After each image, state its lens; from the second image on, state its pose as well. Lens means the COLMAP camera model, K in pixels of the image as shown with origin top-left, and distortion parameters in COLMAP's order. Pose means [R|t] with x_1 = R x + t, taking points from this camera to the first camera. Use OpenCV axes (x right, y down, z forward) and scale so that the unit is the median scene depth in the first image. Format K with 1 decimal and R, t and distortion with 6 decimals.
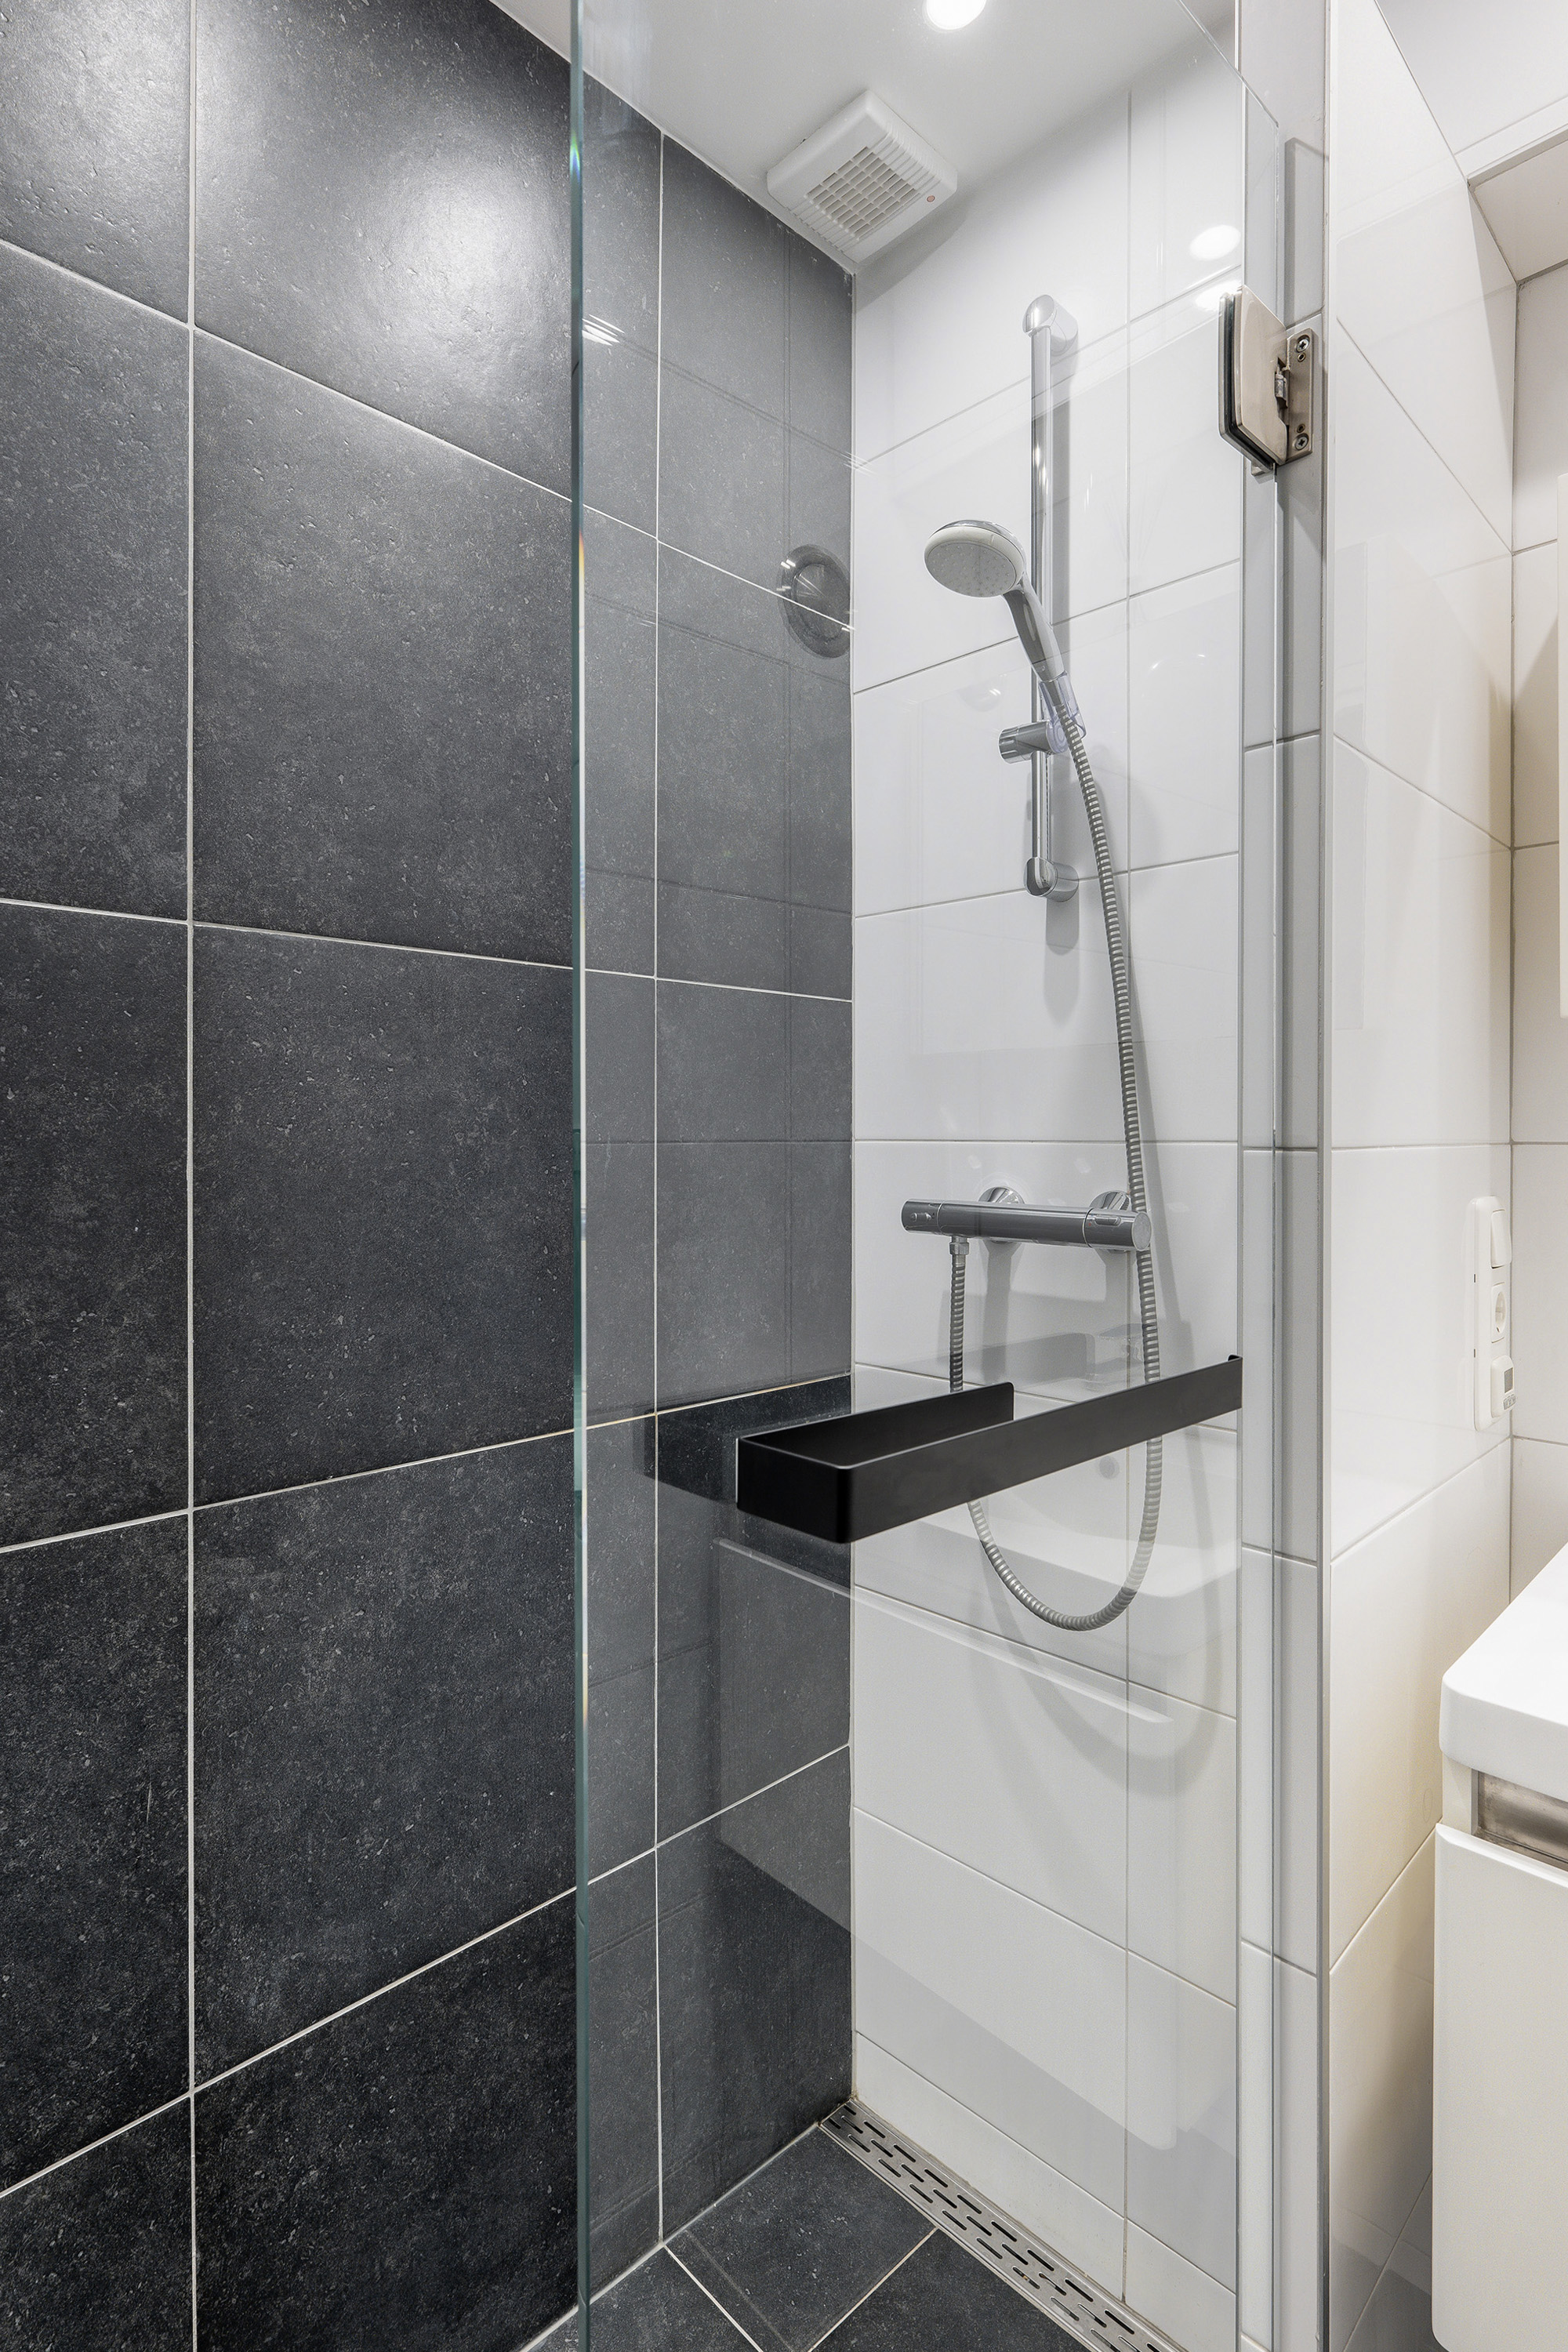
lens RADIAL K [[1146.9, 0, 819.9], [0, 1146.9, 1138.6], [0, 0, 1]] dist [0.001225, -0.000980]
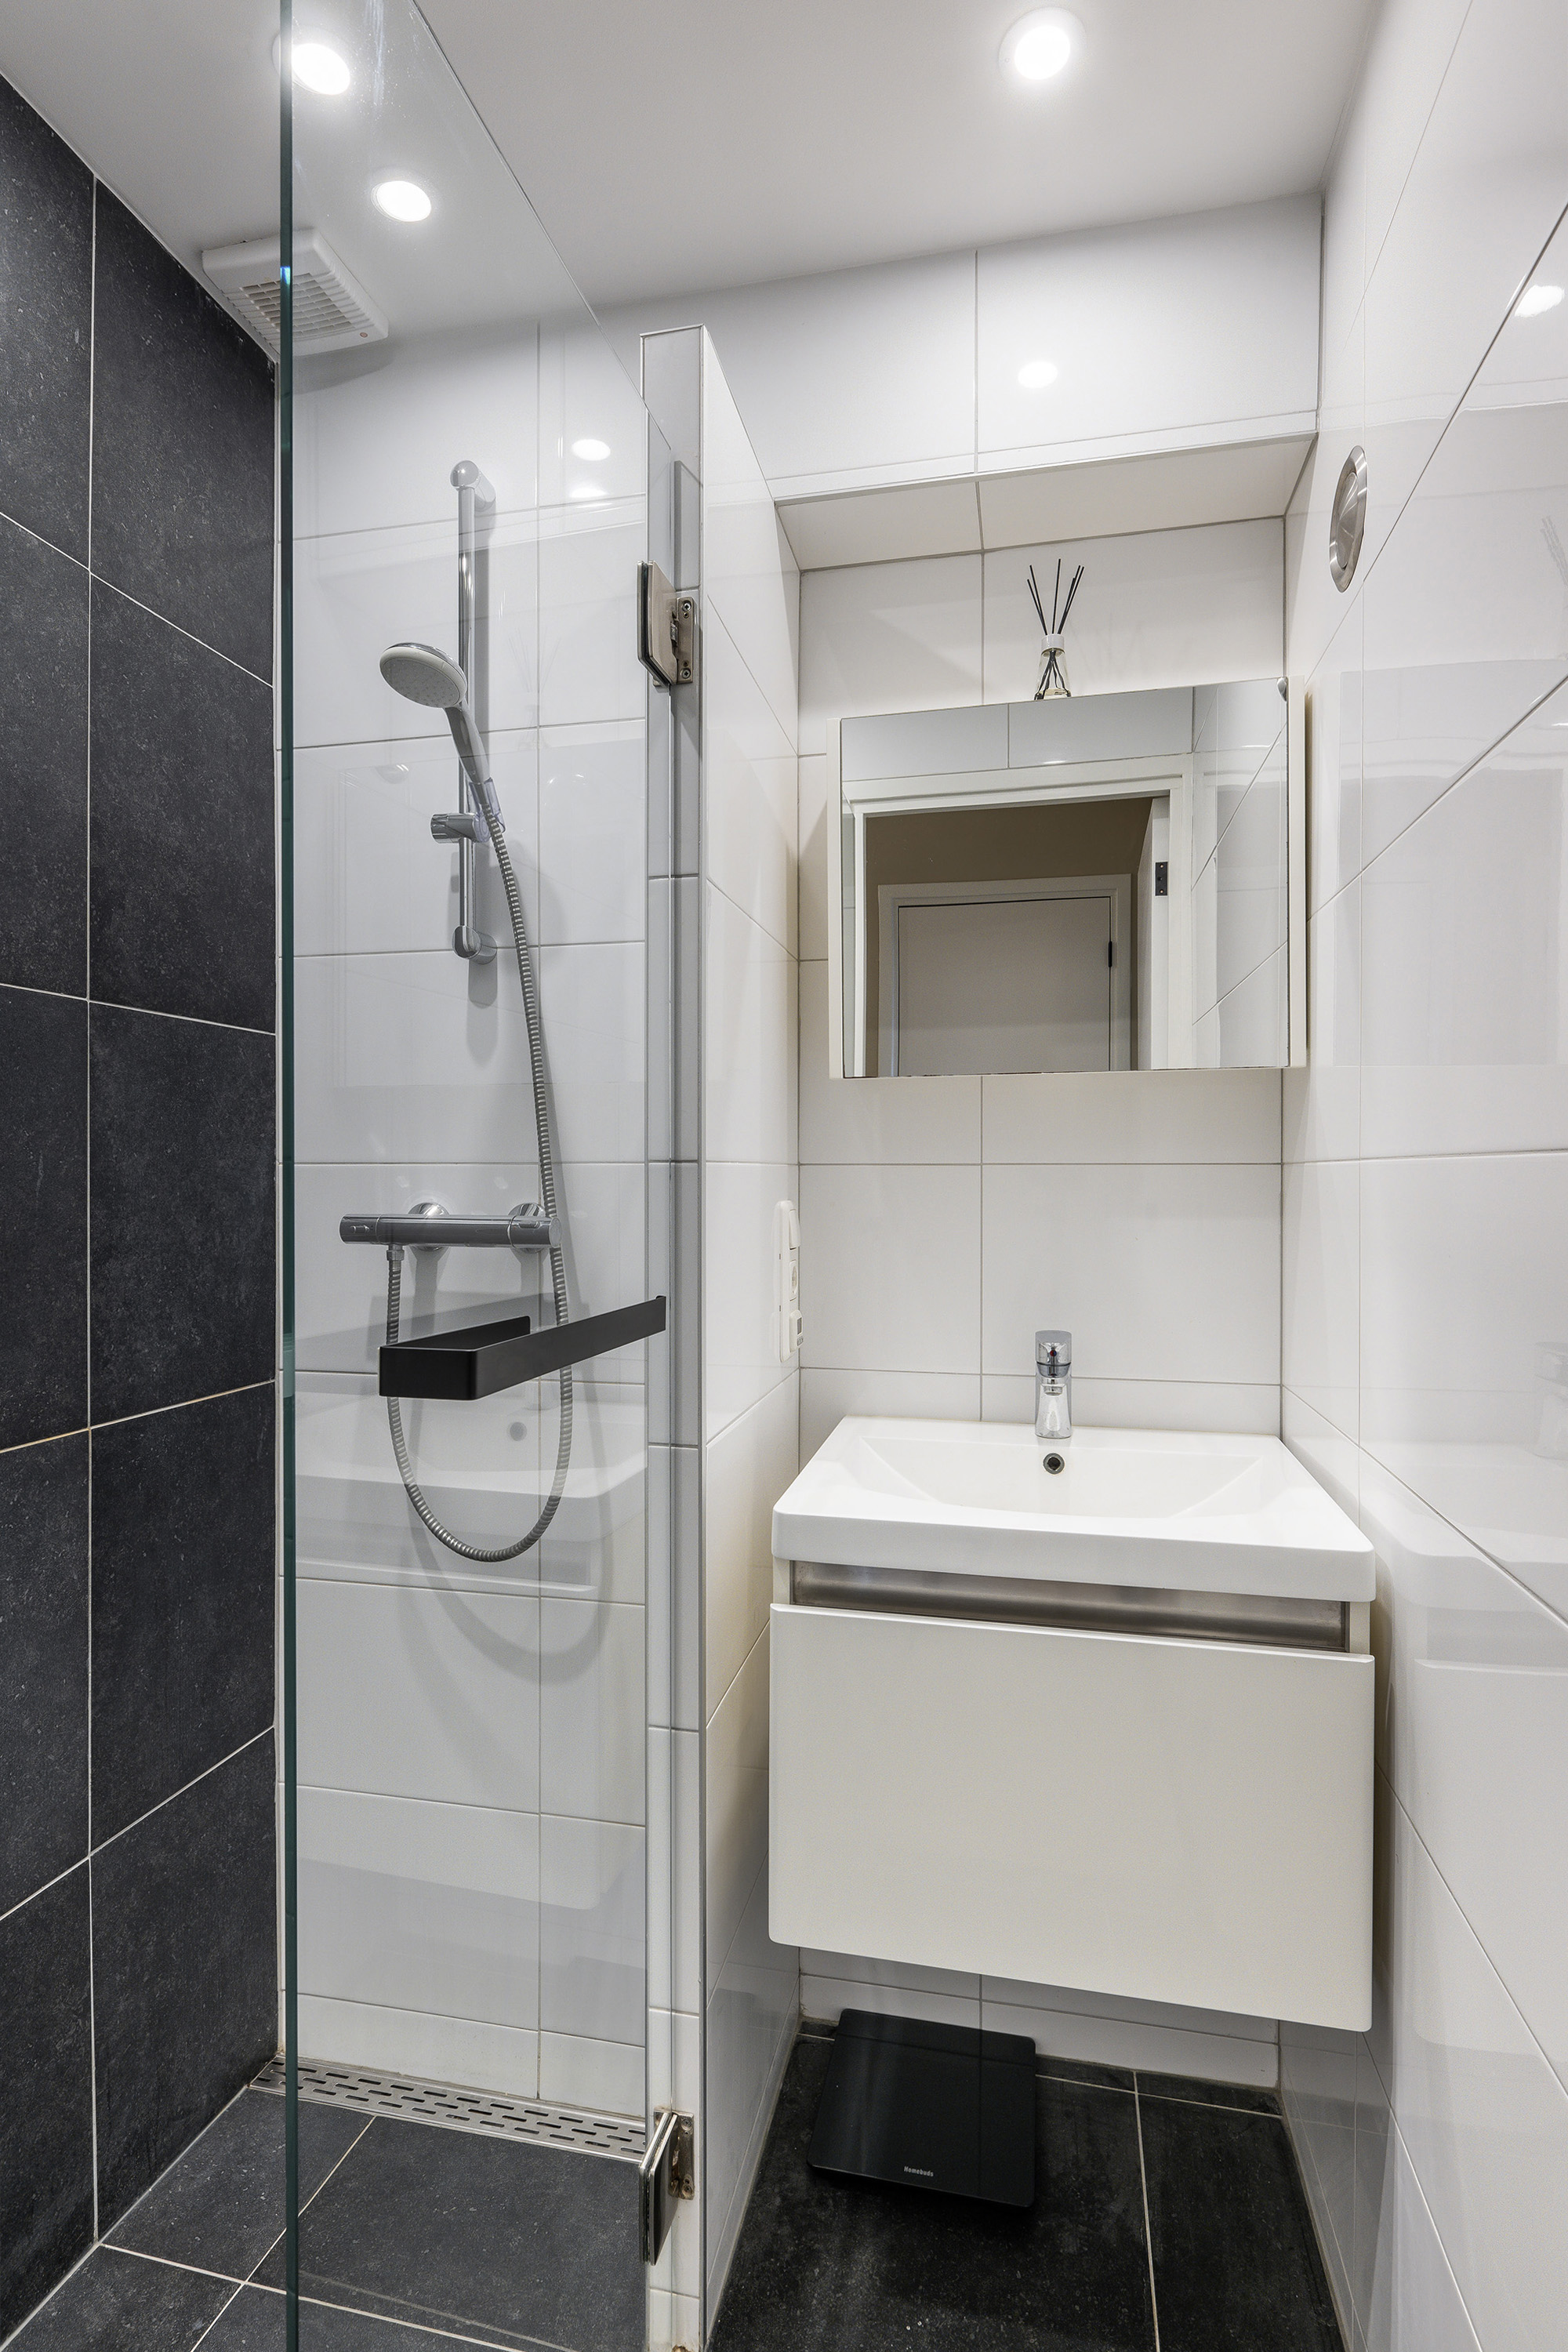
lens RADIAL K [[1146.9, 0, 785.4], [0, 1146.9, 1179.4], [0, 0, 1]] dist [0.001225, -0.000980]
pose [[0.846725, -0.002025, 0.532026, -0.166127], [0.003496, 0.999992, -0.001758, 0.023583], [-0.532019, 0.003349, 0.846726, -0.196579]]
